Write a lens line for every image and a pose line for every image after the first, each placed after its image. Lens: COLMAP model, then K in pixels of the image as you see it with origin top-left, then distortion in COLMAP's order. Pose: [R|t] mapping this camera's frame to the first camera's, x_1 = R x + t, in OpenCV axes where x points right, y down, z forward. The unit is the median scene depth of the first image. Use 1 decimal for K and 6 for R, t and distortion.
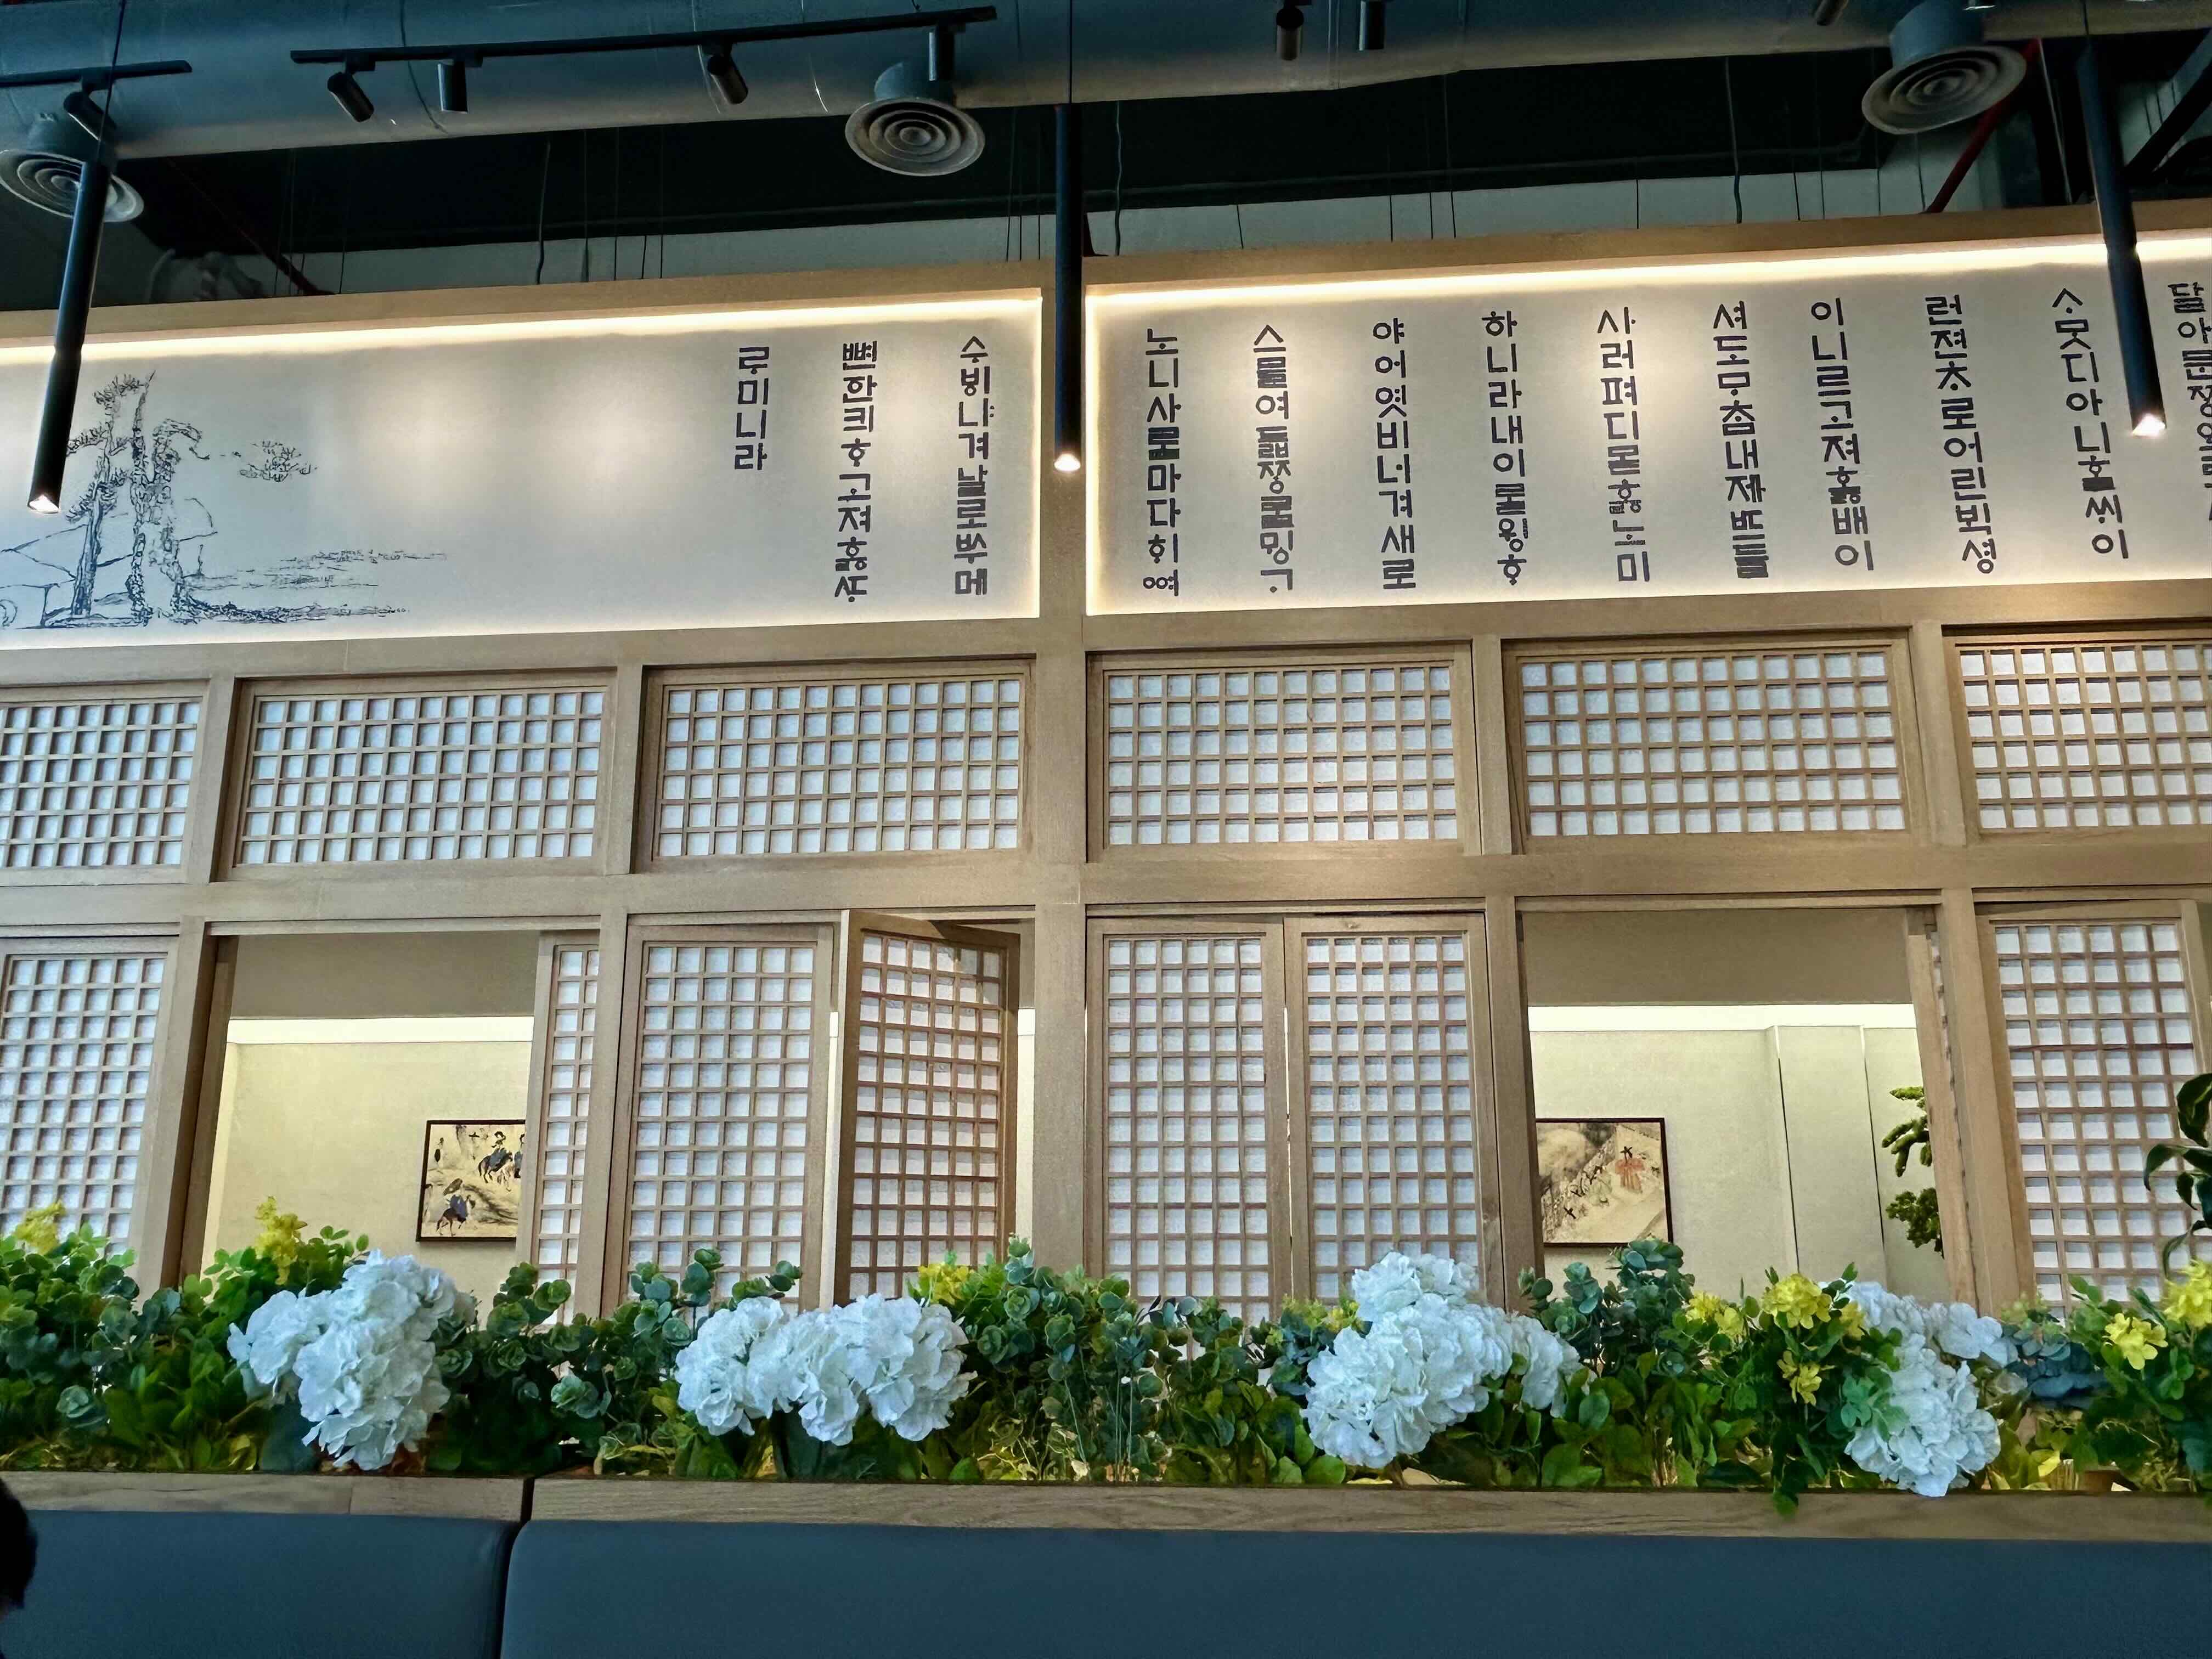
lens RADIAL K [[1683.8, 0, 1103.5], [0, 1683.8, 822.0], [0, 0, 1]] dist [0.029650, -0.048460]
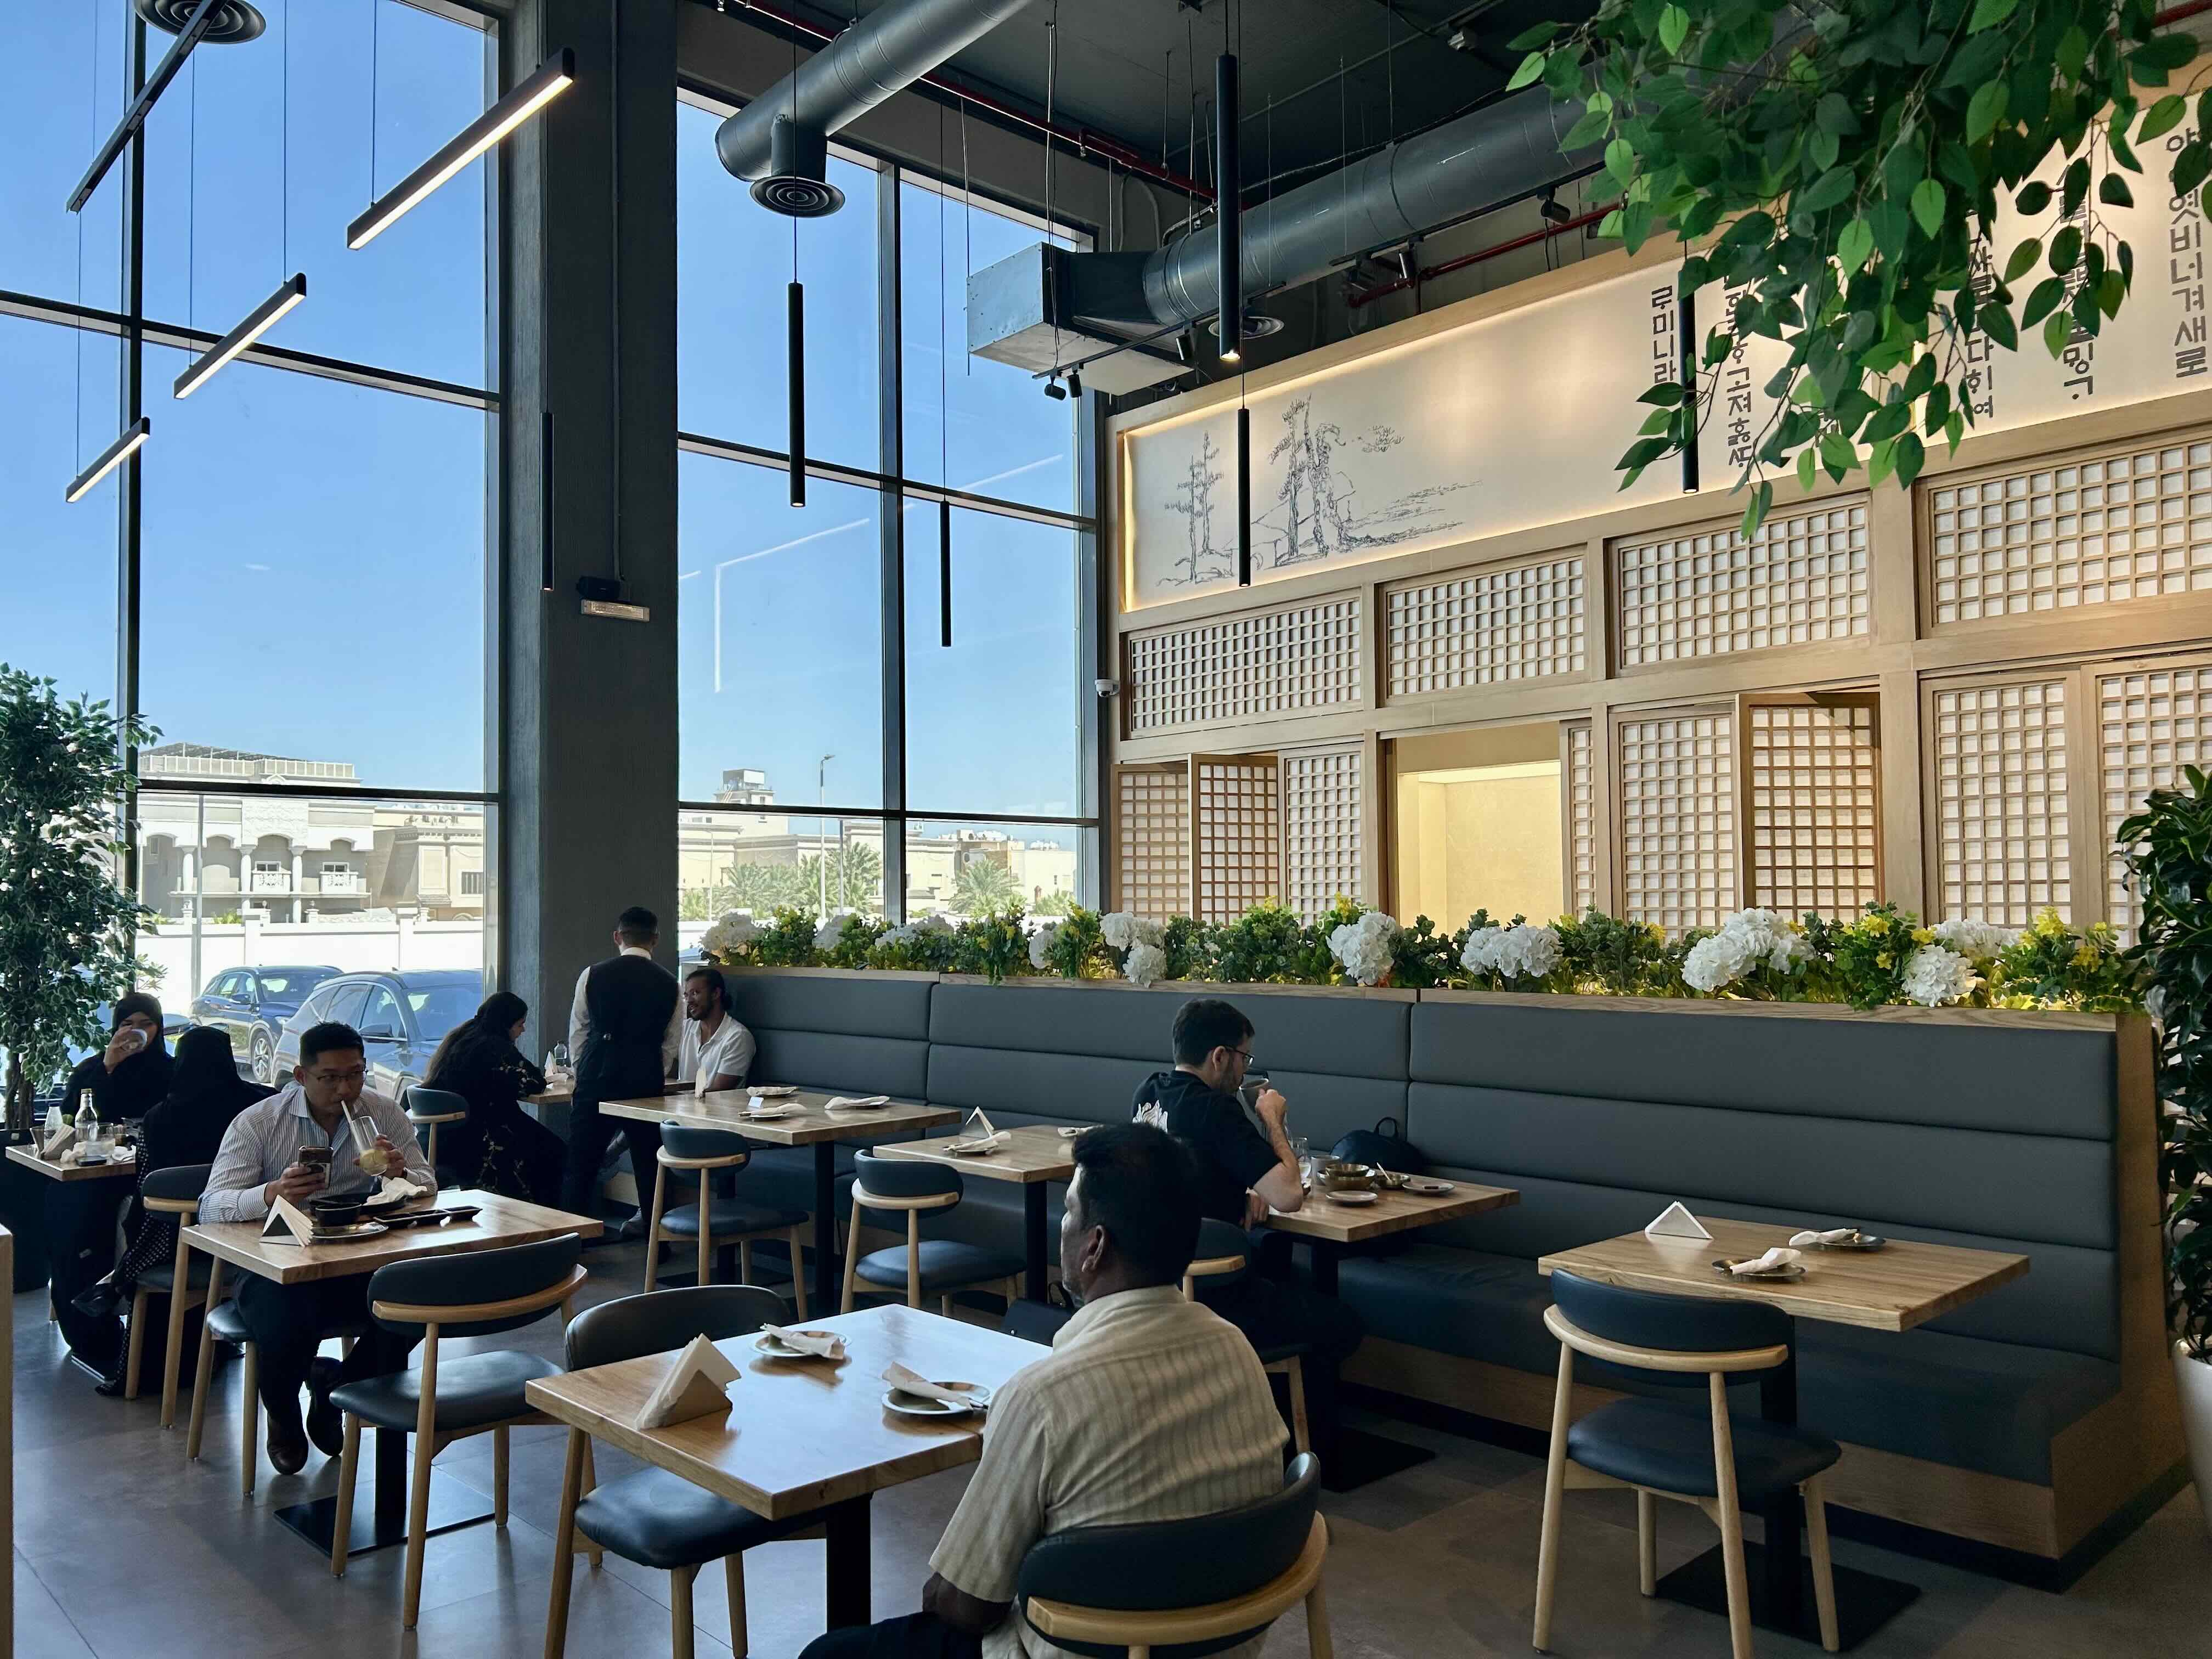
lens RADIAL K [[1659.9, 0, 1106.0], [0, 1659.9, 829.5], [0, 0, 1]] dist [-0.074052, -0.000144]
pose [[0.749238, -0.038808, -0.661163, 0.361555], [0.162324, 0.978594, 0.126507, -0.098528], [0.642101, -0.202106, 0.739500, -0.429647]]
